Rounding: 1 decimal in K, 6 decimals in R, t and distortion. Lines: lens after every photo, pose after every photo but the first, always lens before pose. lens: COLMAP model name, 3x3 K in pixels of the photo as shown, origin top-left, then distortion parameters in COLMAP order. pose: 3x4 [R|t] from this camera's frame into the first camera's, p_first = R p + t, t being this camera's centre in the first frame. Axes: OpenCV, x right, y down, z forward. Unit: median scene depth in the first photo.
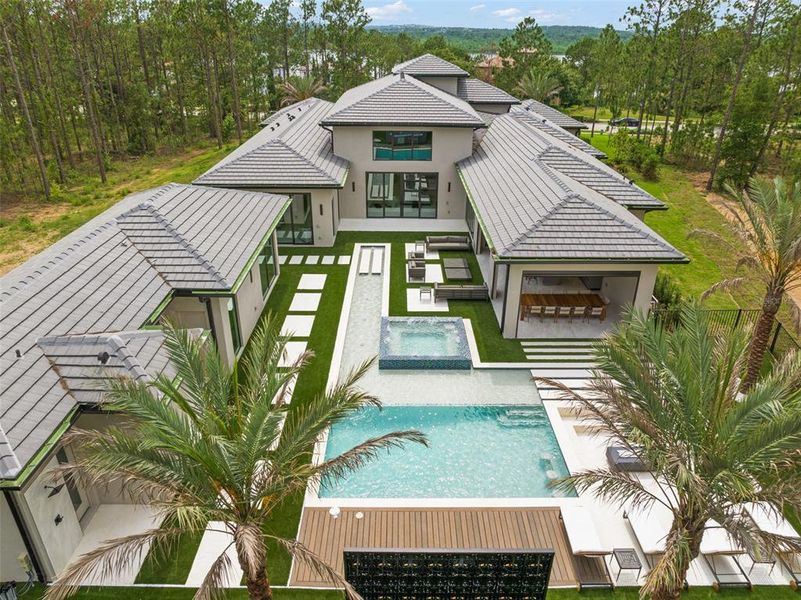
lens RADIAL K [[563.6, 0, 397.6], [0, 563.6, 298.6], [0, 0, 1]] dist [-0.024488, 0.007158]
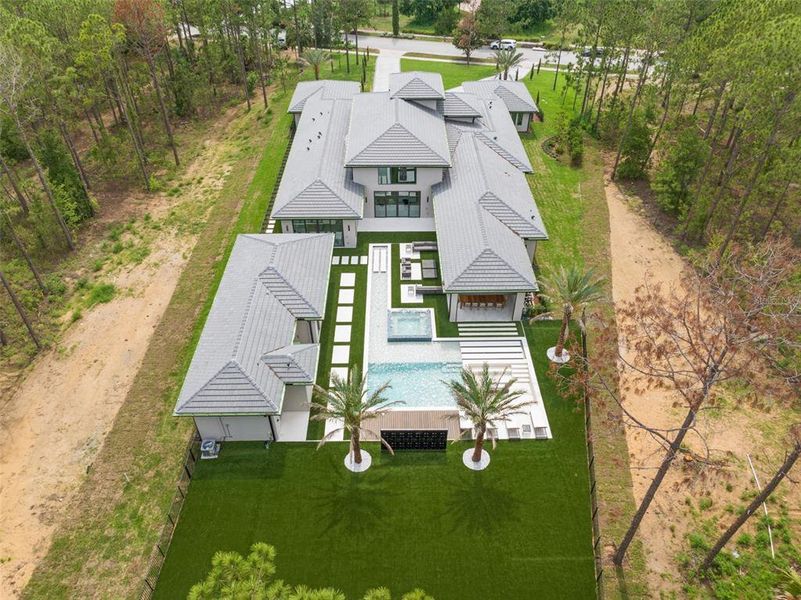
lens RADIAL K [[563.6, 0, 402.6], [0, 563.6, 300.8], [0, 0, 1]] dist [-0.024488, 0.007158]
pose [[0.999828, -0.010936, 0.014950, -0.005656], [0.006795, 0.967380, 0.253238, -0.424562], [-0.017232, -0.253093, 0.967288, -0.757809]]
